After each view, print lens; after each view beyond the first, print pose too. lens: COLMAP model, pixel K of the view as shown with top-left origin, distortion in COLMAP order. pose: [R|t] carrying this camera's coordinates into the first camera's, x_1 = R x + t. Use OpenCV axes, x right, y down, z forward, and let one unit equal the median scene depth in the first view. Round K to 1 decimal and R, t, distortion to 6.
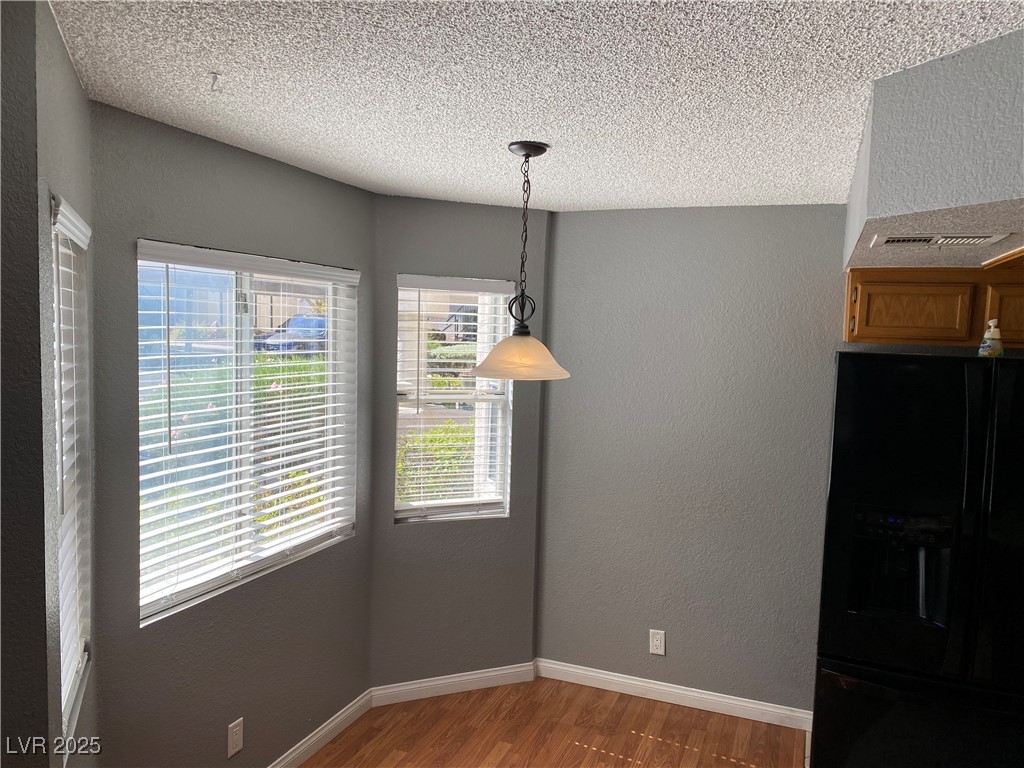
lens RADIAL K [[776.6, 0, 511.4], [0, 776.6, 392.7], [0, 0, 1]] dist [0.015369, -0.008547]
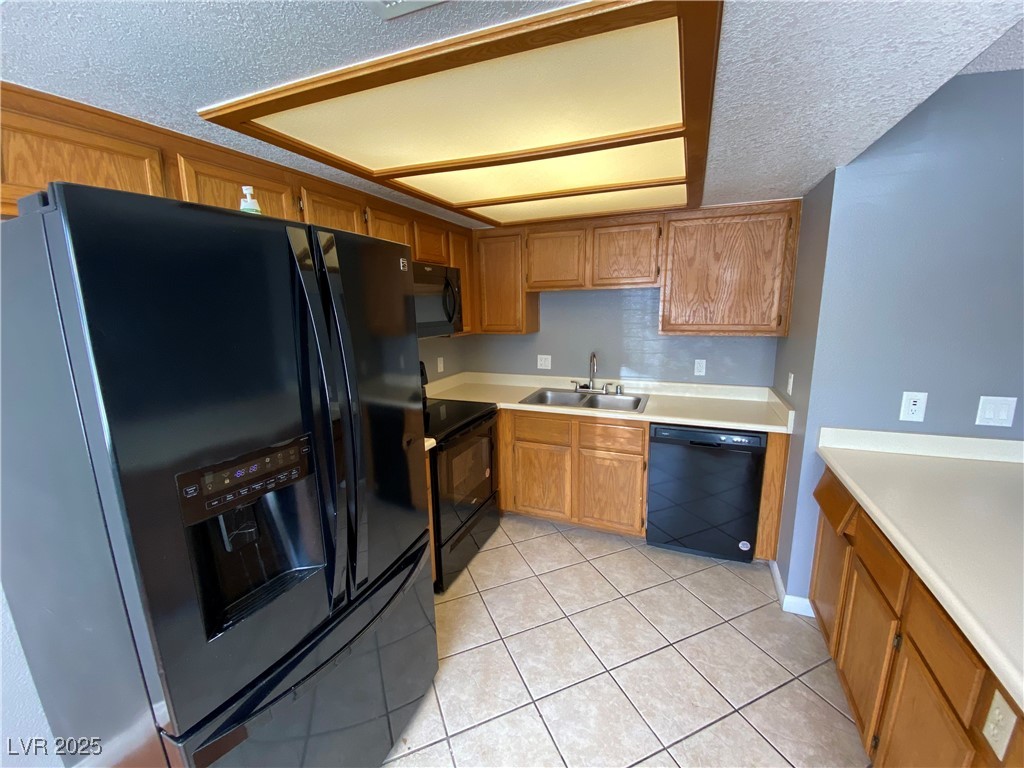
lens RADIAL K [[411.9, 0, 513.8], [0, 411.9, 383.3], [0, 0, 1]] dist [0.023907, -0.020959]
pose [[0.013037, -0.220404, 0.975322, 0.137809], [0.100621, 0.970742, 0.218024, 0.031176], [-0.994839, 0.095295, 0.034833, 0.619653]]
